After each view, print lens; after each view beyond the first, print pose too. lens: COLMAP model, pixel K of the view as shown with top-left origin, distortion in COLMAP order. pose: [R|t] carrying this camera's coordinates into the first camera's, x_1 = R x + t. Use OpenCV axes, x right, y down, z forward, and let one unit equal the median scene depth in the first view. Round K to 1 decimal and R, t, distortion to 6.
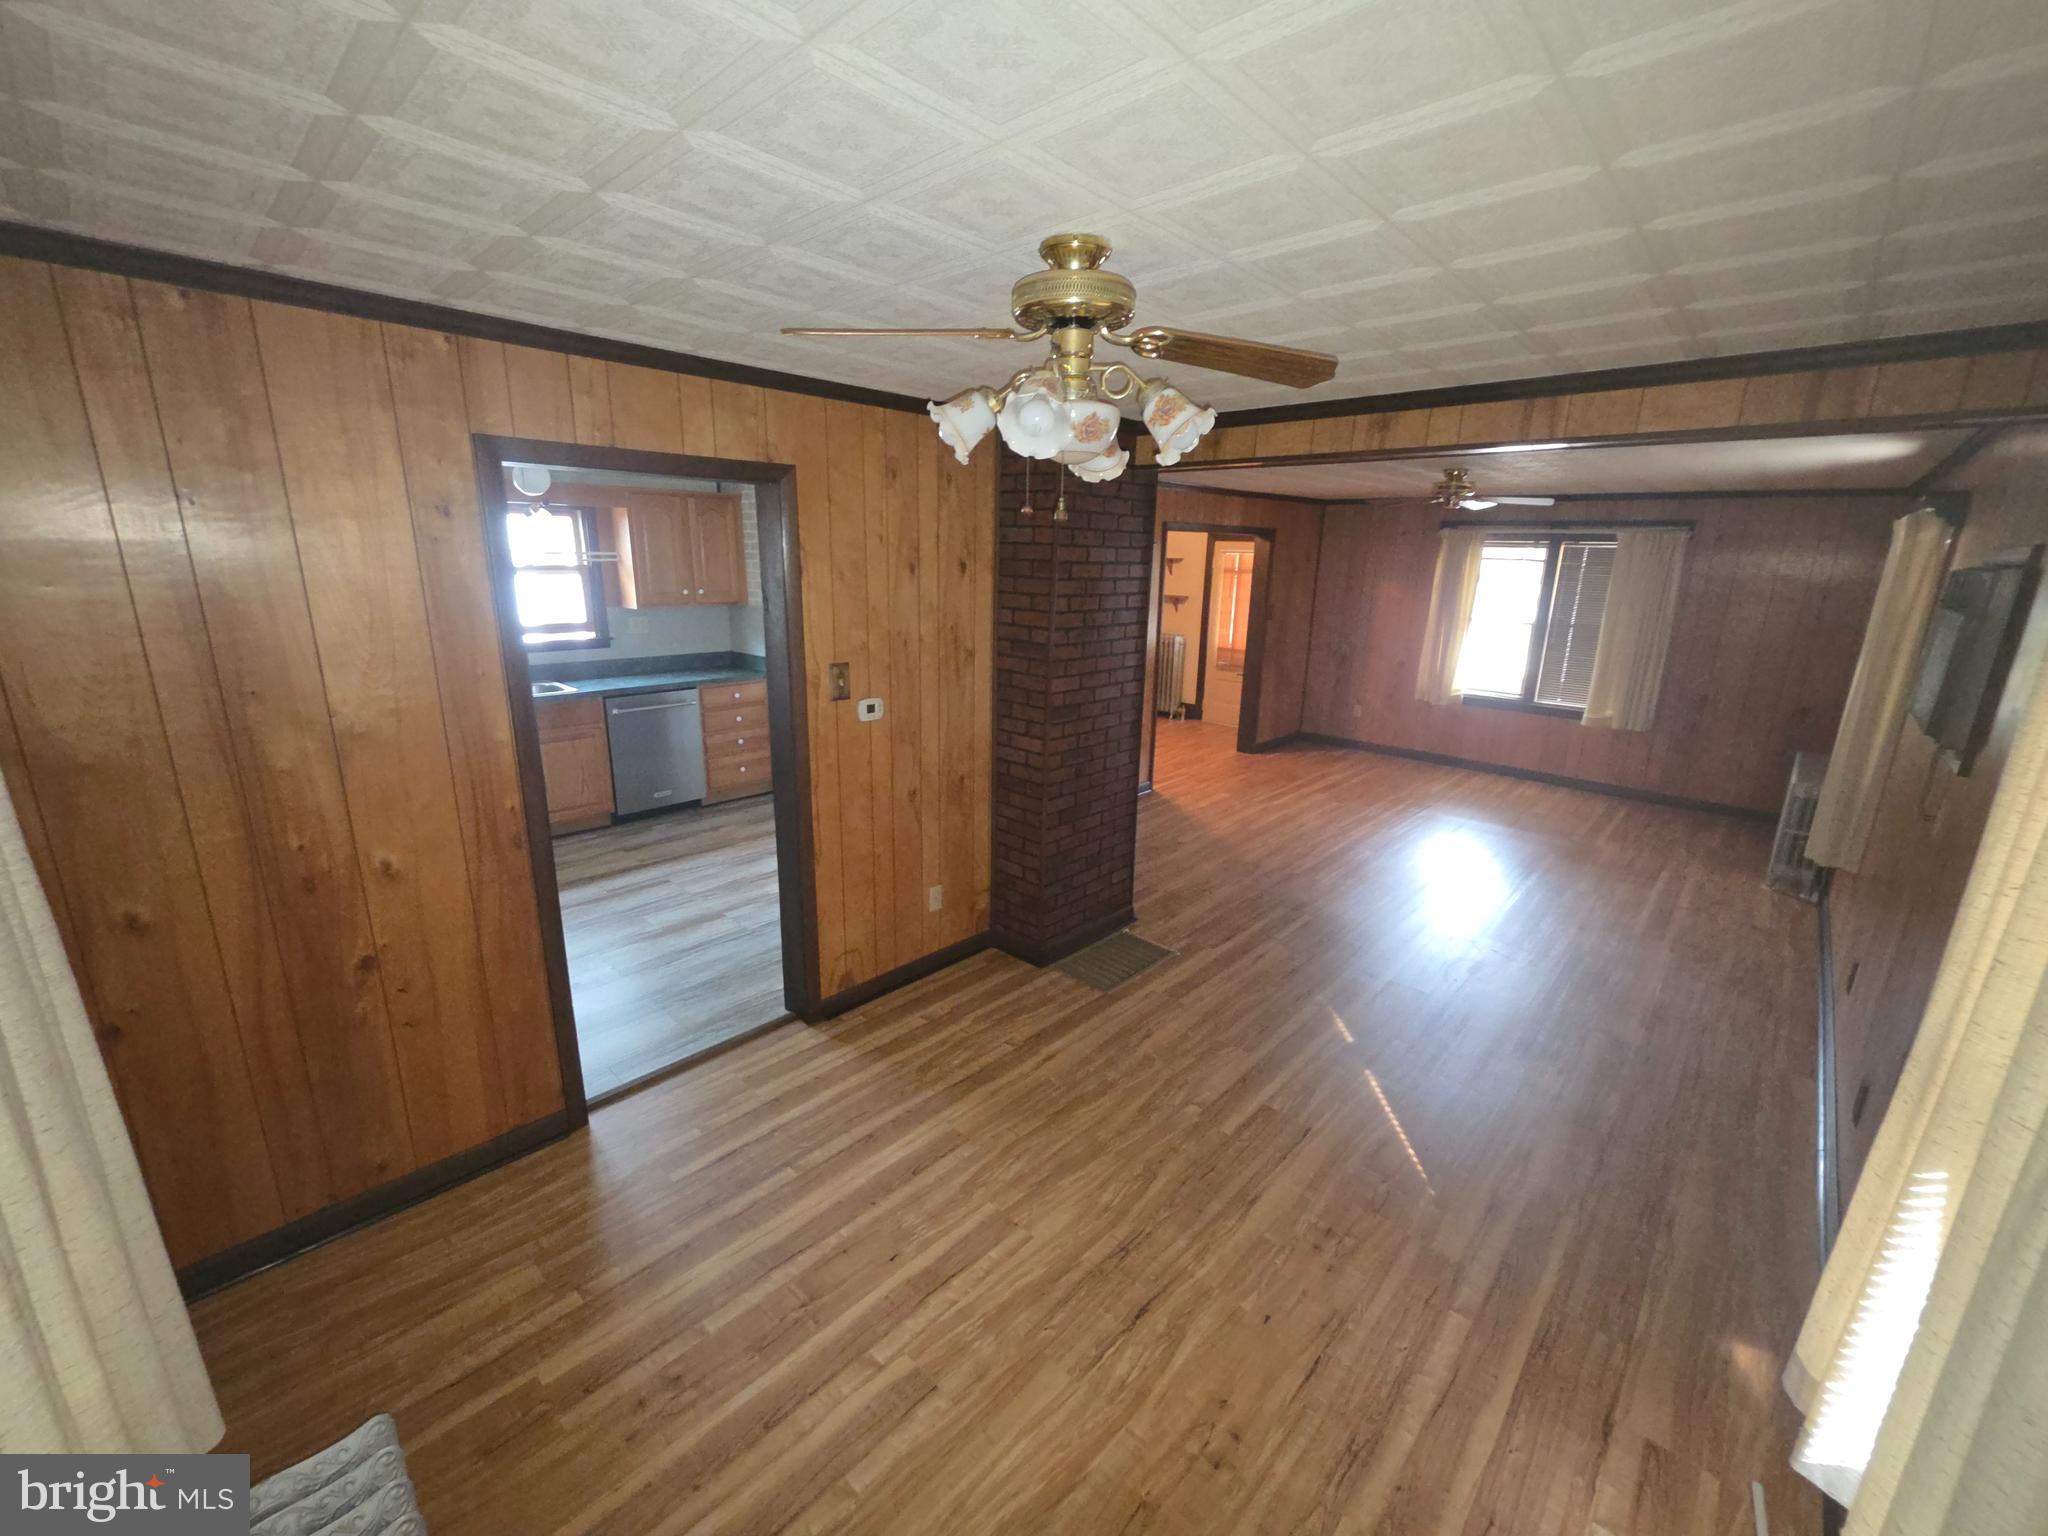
lens RADIAL K [[820.0, 0, 1028.6], [0, 820.0, 766.2], [0, 0, 1]] dist [0.000708, 0.000012]
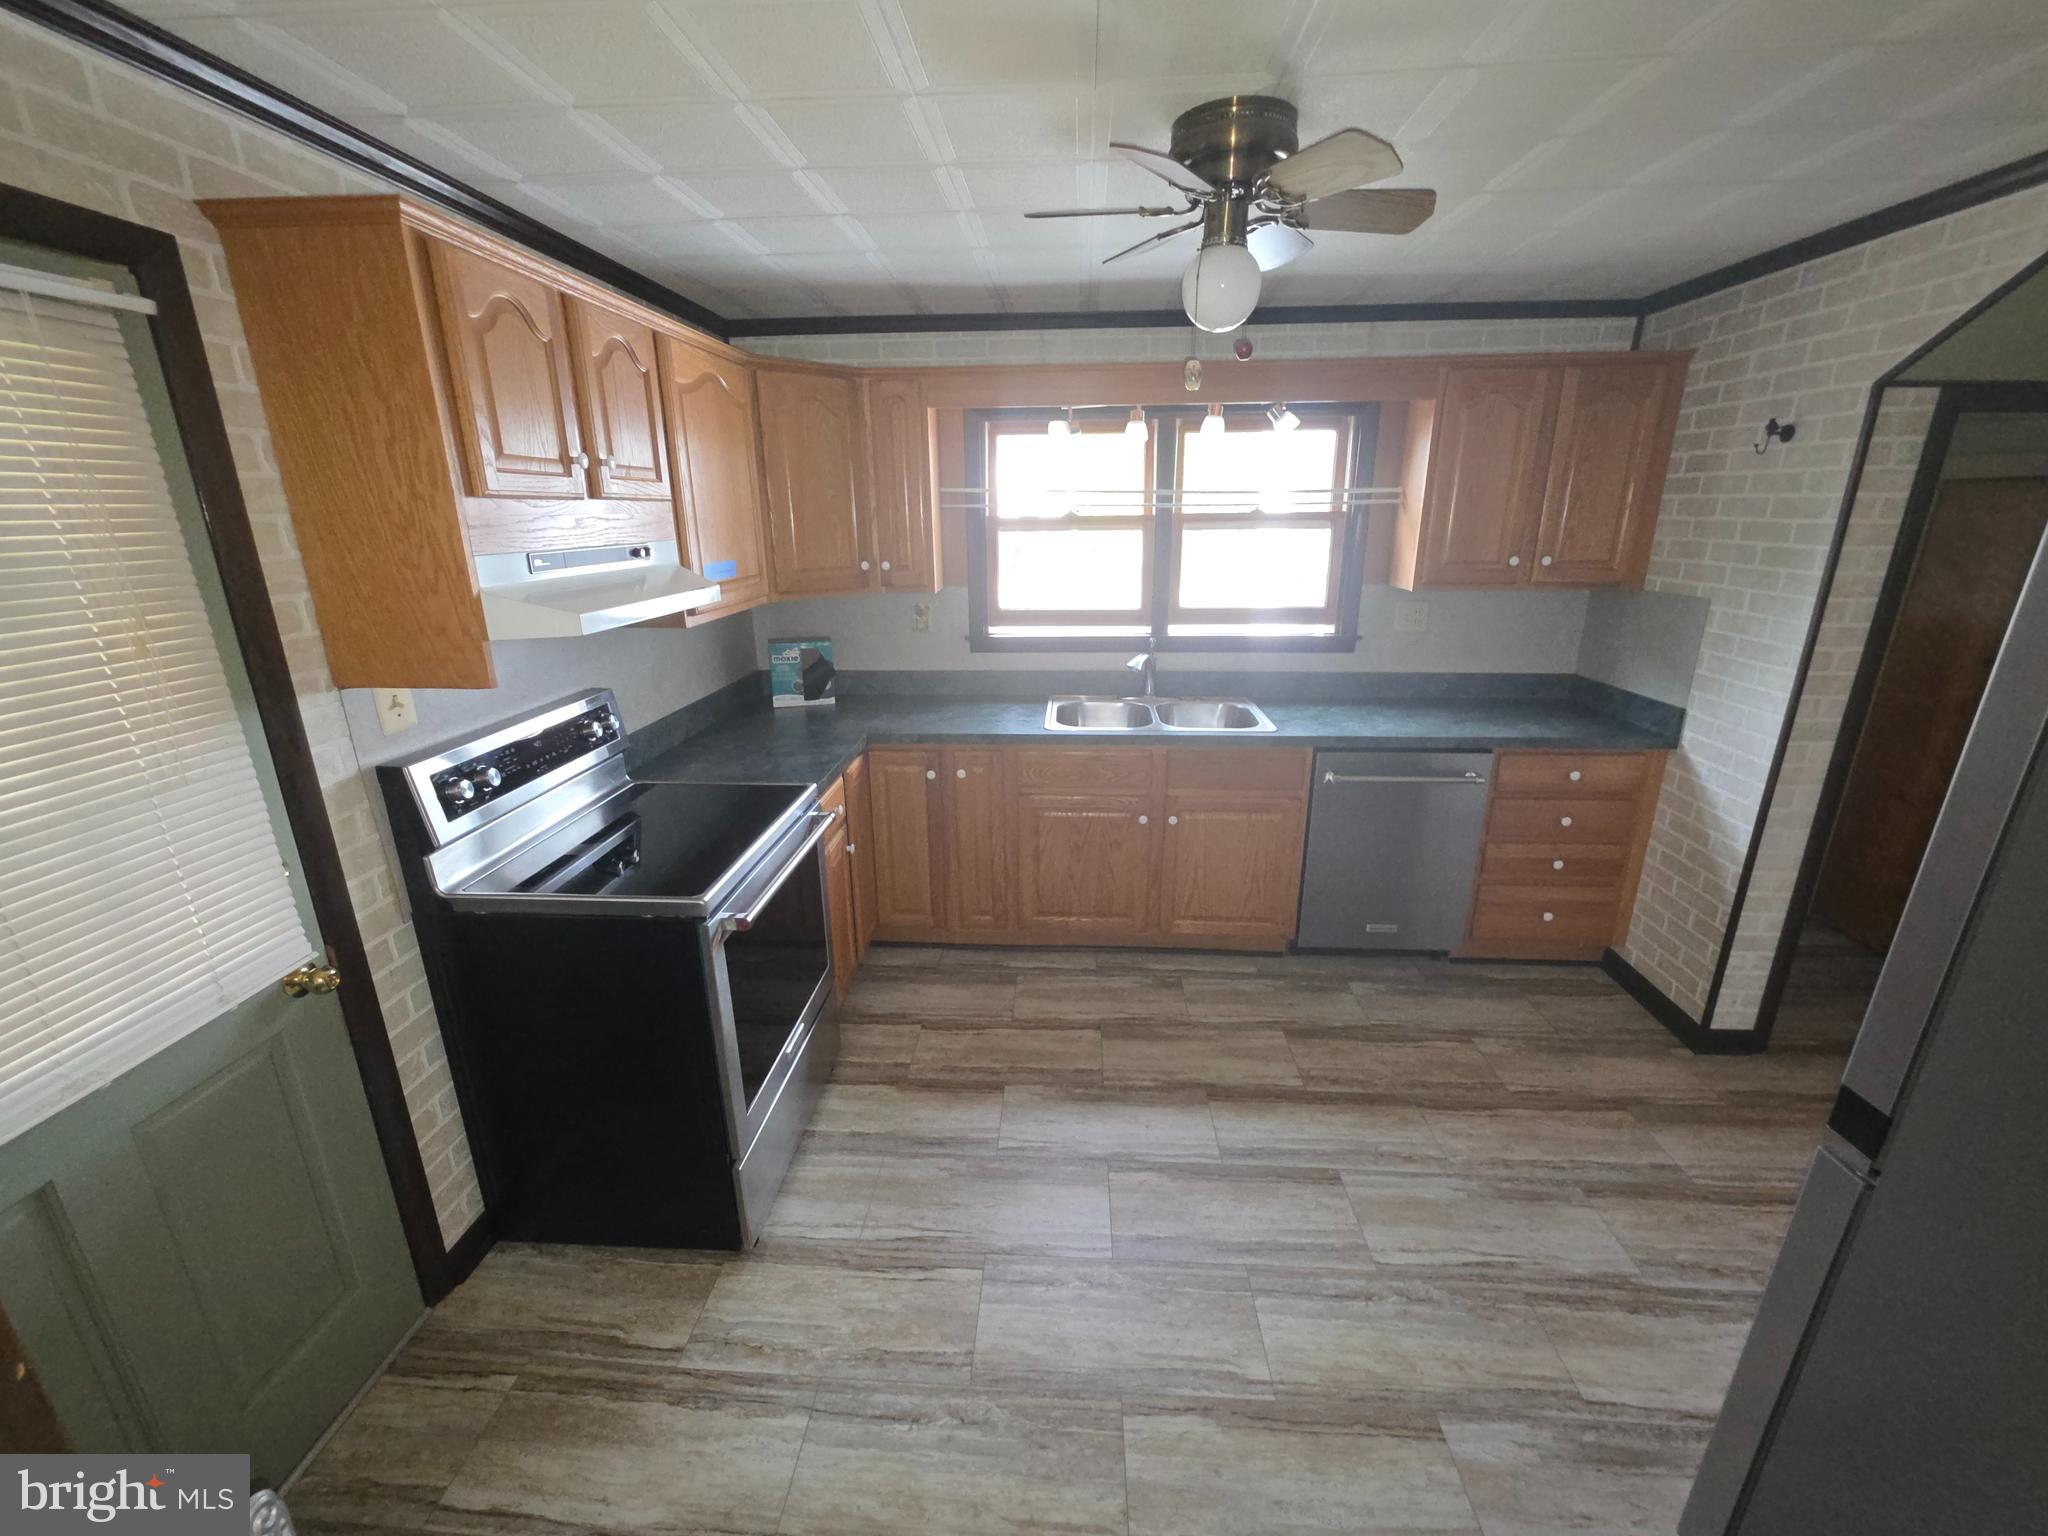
lens RADIAL K [[820.0, 0, 1028.6], [0, 820.0, 766.2], [0, 0, 1]] dist [0.000708, 0.000012]
pose [[0.635337, 0.205343, -0.744434, -0.215622], [-0.171736, 0.977429, 0.123044, -0.104053], [0.752897, 0.049672, 0.656261, 0.468379]]
